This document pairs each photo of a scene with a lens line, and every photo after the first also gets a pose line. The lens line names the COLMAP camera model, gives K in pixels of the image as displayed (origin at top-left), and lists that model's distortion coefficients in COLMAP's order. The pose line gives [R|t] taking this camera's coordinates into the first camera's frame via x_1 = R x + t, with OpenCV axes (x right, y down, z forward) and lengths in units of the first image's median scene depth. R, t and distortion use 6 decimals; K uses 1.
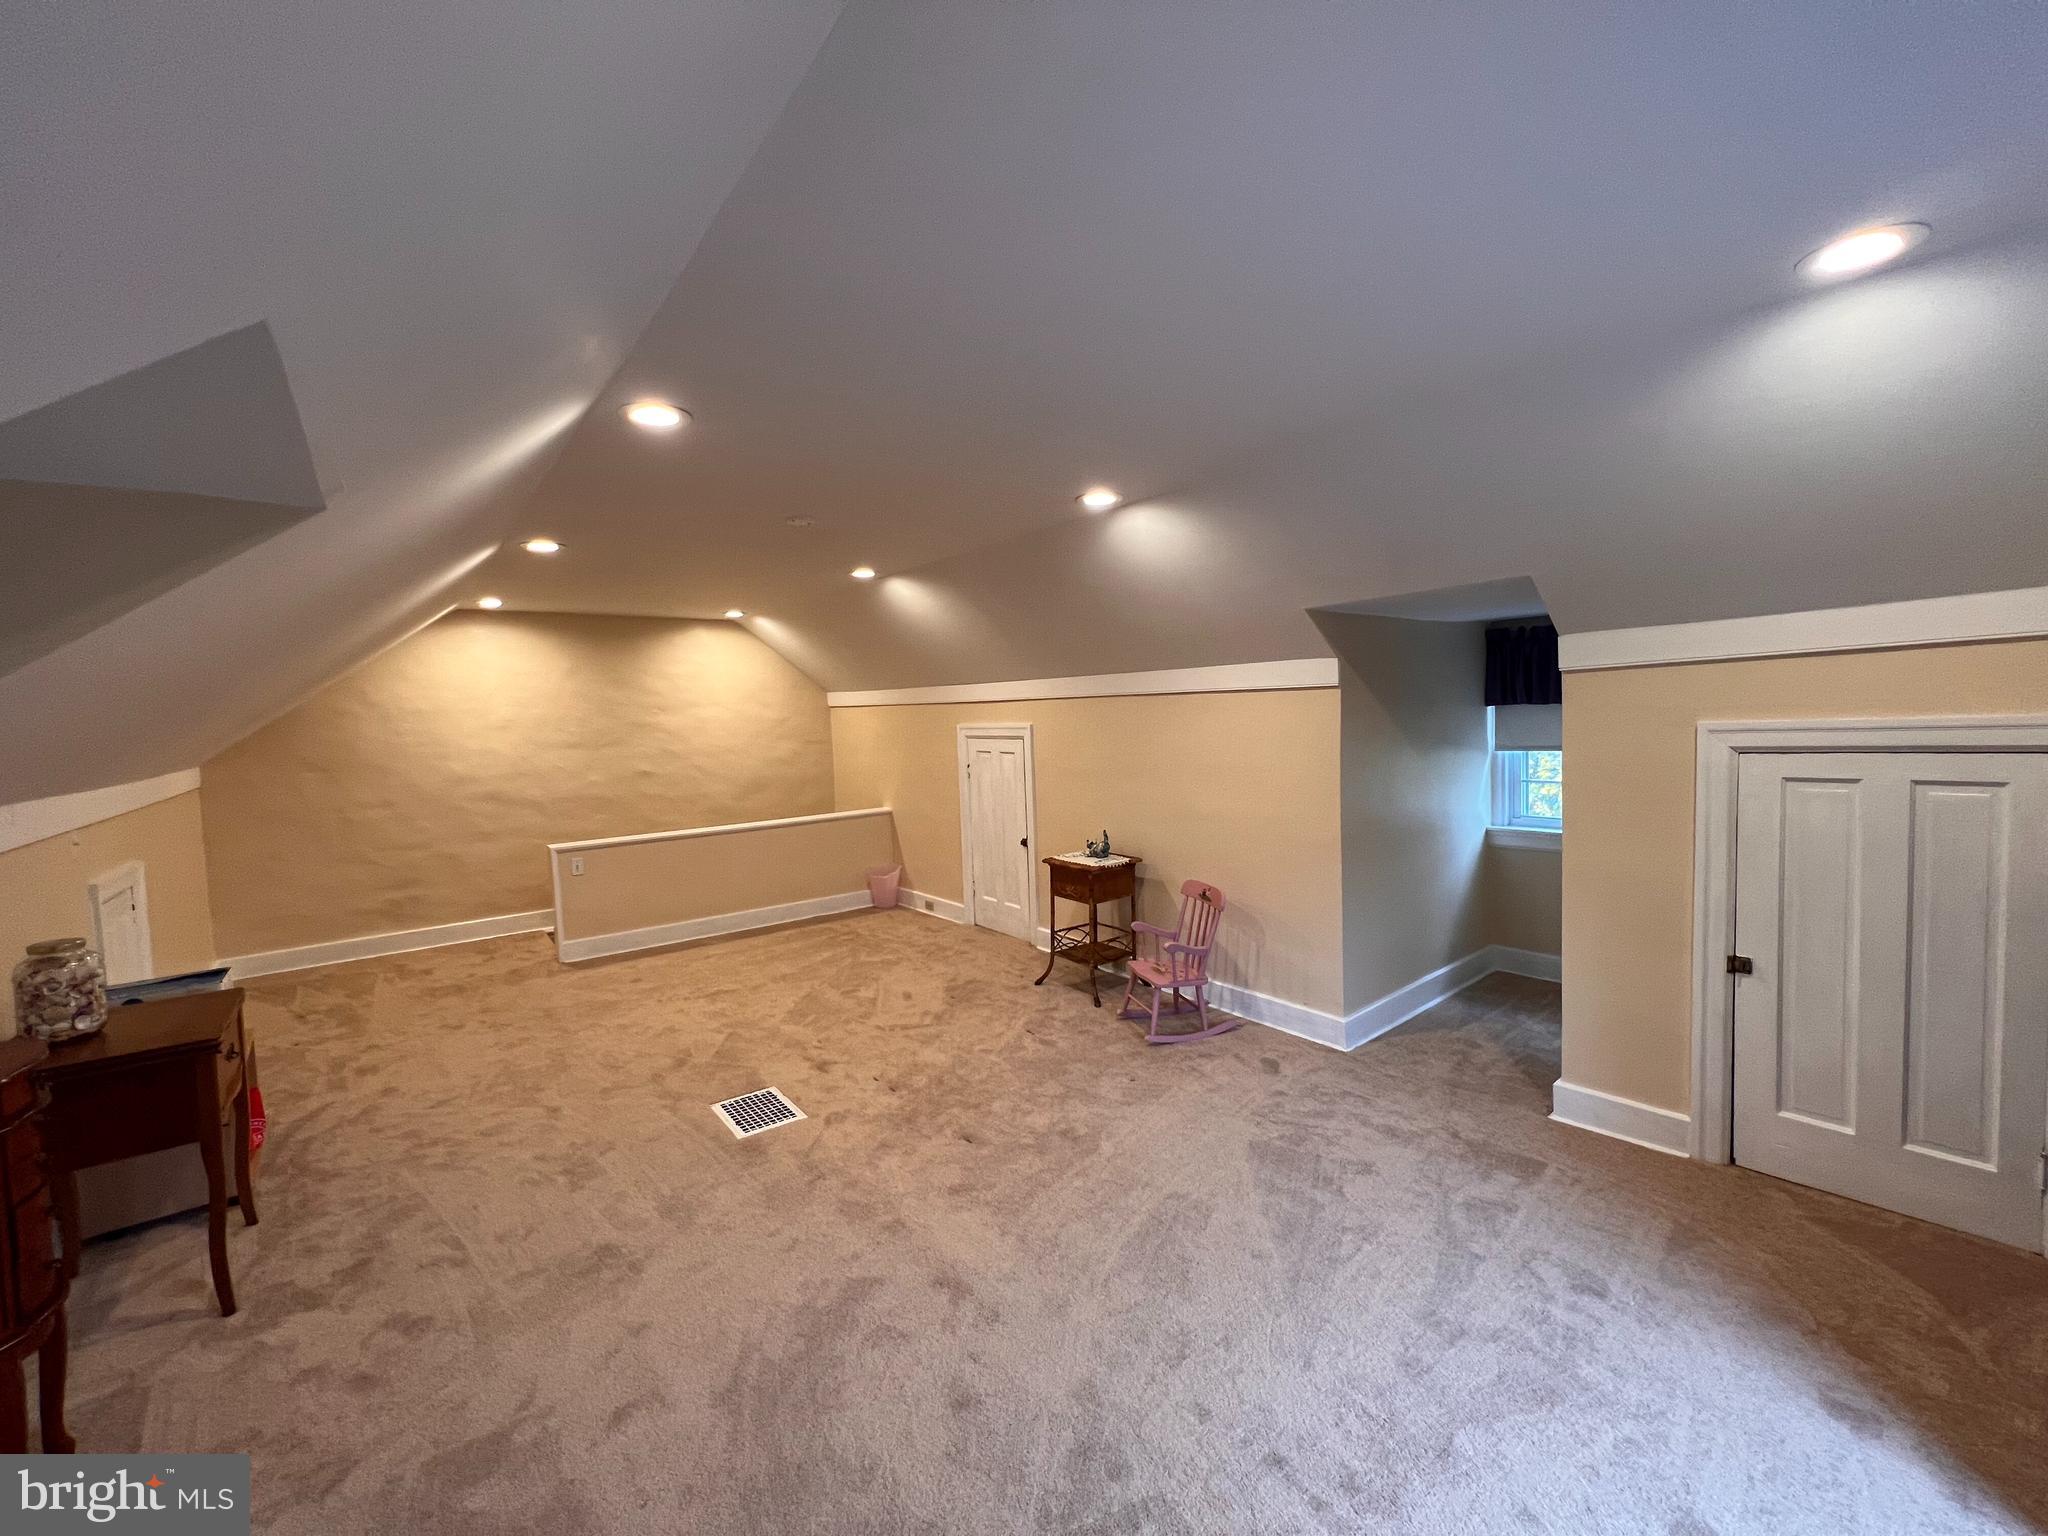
lens RADIAL K [[872.5, 0, 1024.0], [0, 872.5, 768.0], [0, 0, 1]] dist [-0.000046, -0.000011]
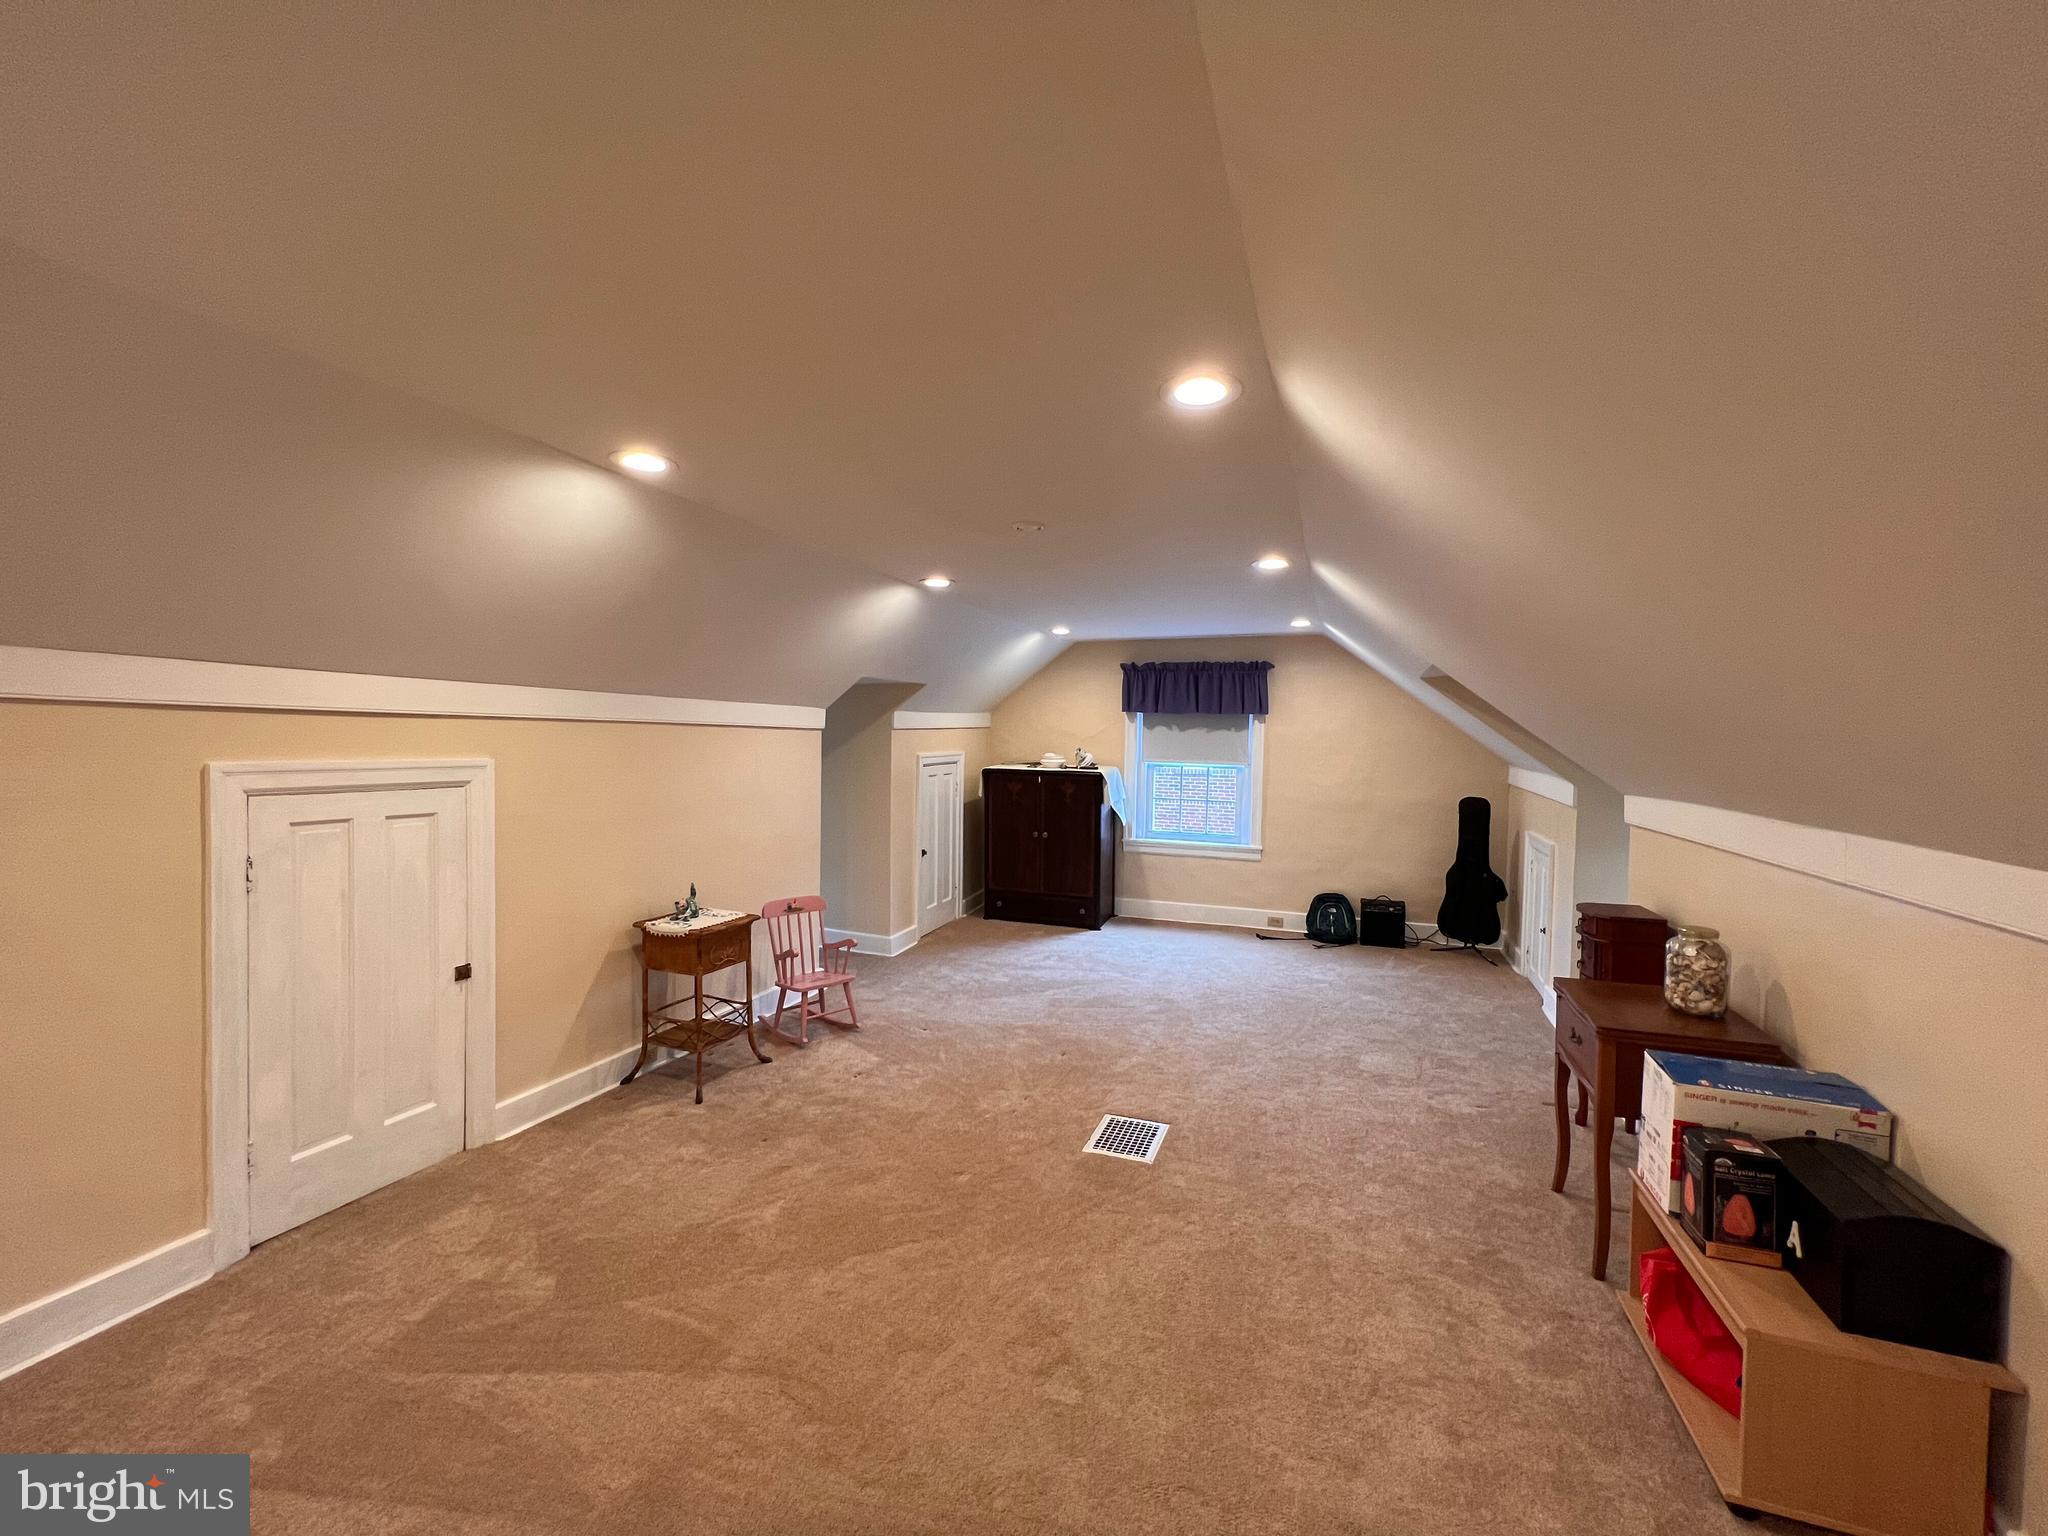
lens RADIAL K [[823.5, 0, 1021.3], [0, 823.5, 766.8], [0, 0, 1]] dist [-0.001317, 0.000483]
pose [[-0.530393, -0.000138, 0.847752, -0.639519], [0.060119, 0.997476, 0.037775, -0.044361], [-0.845617, 0.071001, -0.529047, 0.969979]]
